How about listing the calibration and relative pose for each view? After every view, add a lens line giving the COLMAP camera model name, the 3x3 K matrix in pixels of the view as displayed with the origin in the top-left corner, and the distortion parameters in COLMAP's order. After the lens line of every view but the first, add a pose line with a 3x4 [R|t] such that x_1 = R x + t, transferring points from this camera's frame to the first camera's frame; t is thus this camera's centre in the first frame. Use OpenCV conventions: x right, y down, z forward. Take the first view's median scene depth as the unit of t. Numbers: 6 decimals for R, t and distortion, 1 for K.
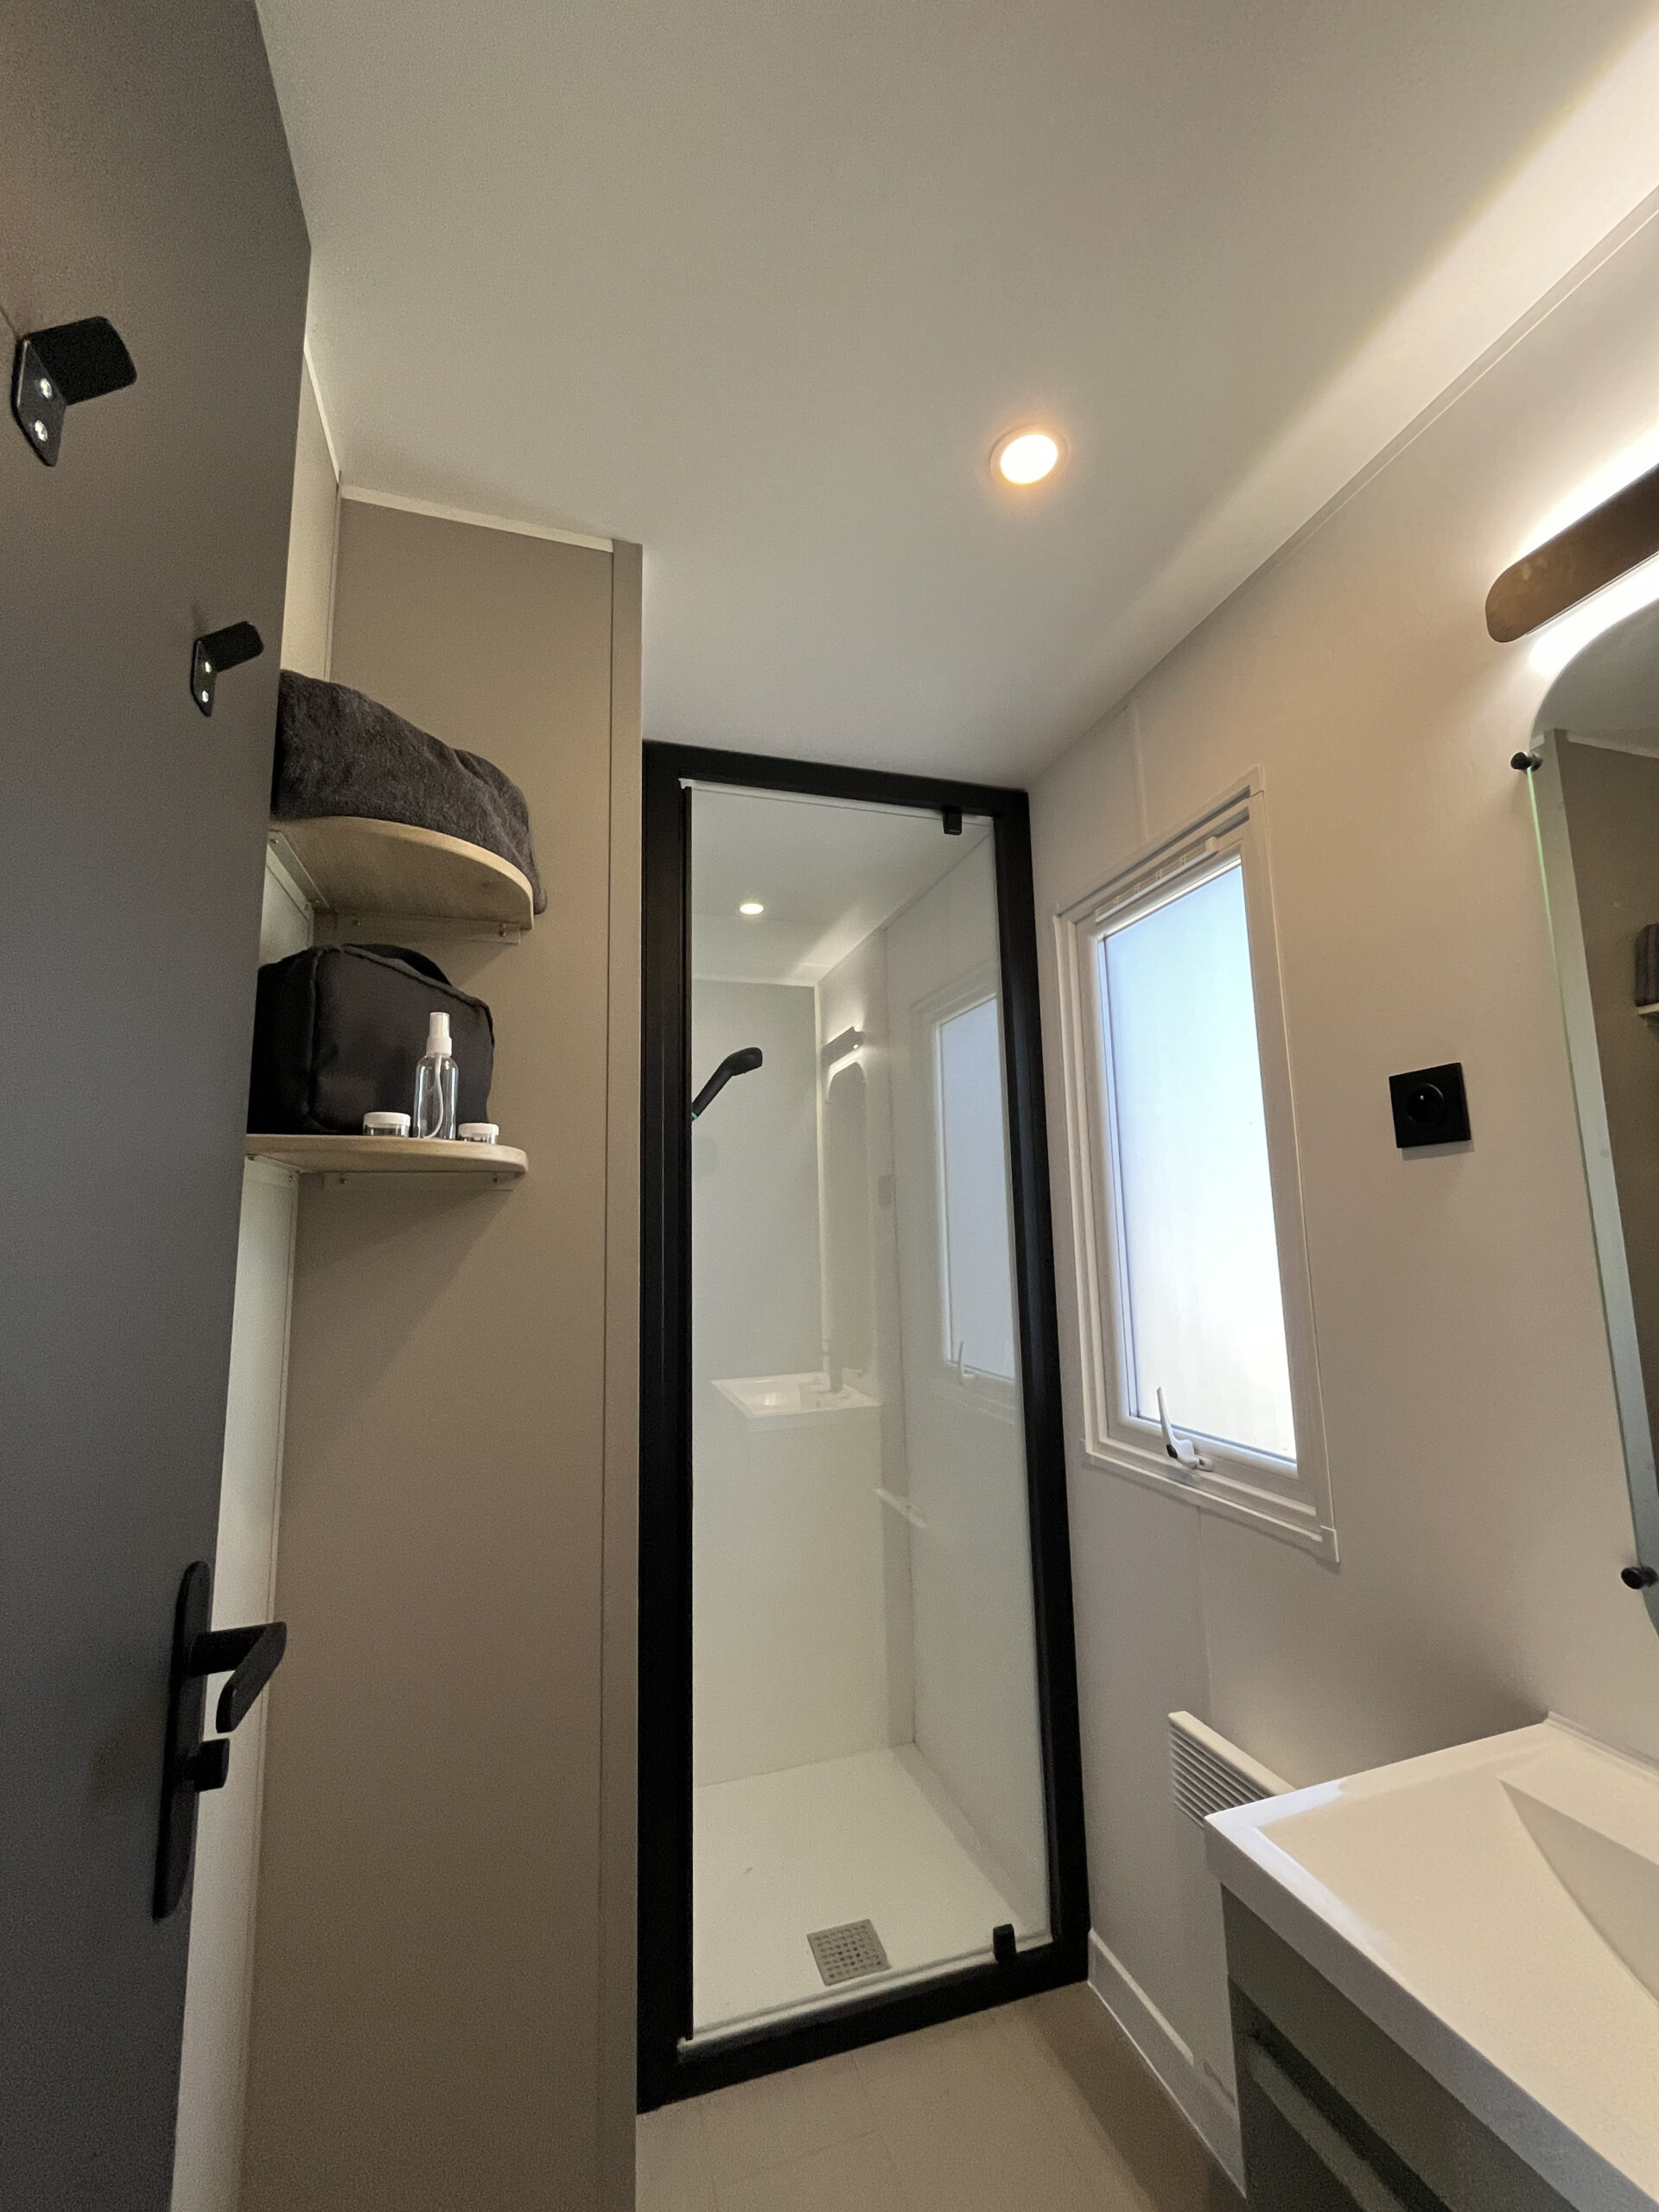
lens RADIAL K [[904.8, 0, 820.4], [0, 904.8, 1103.6], [0, 0, 1]] dist [-0.001536, 0.000667]
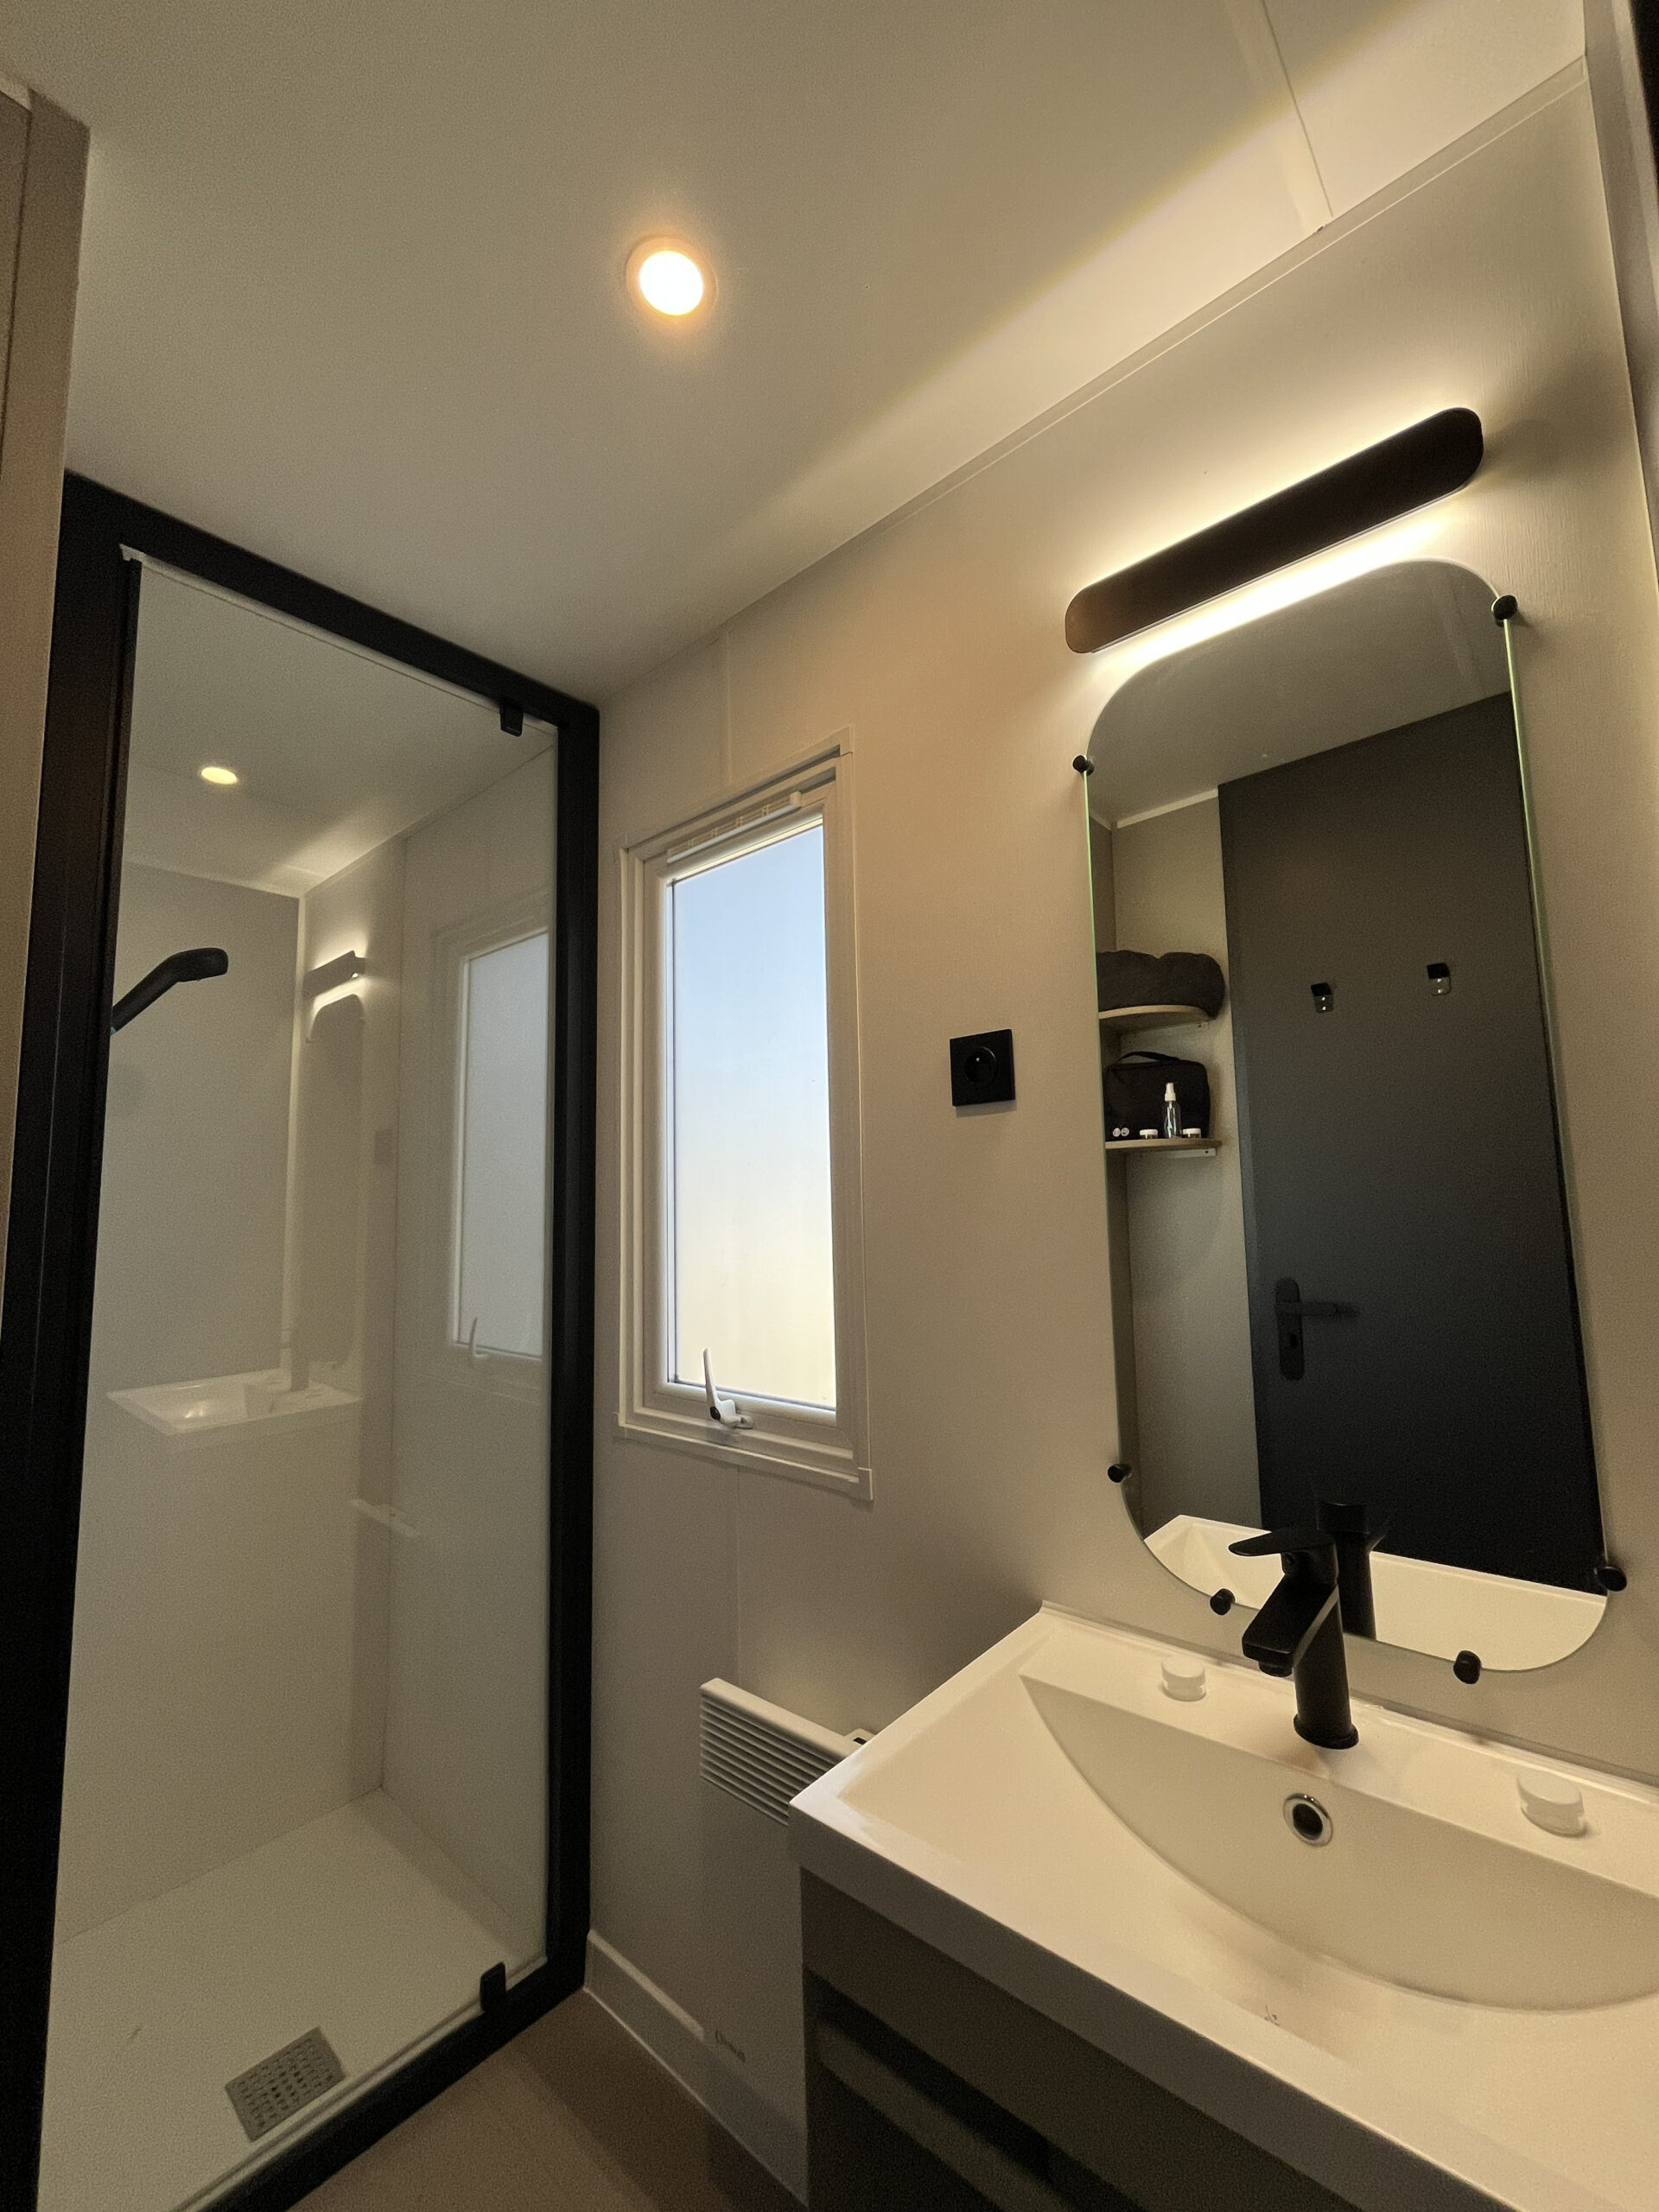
lens RADIAL K [[904.8, 0, 820.4], [0, 904.8, 1103.6], [0, 0, 1]] dist [-0.001536, 0.000667]
pose [[0.853802, 0.059414, 0.517197, -0.032364], [-0.072245, 0.997376, 0.004688, 0.034553], [-0.515561, -0.041368, 0.855853, 0.107582]]
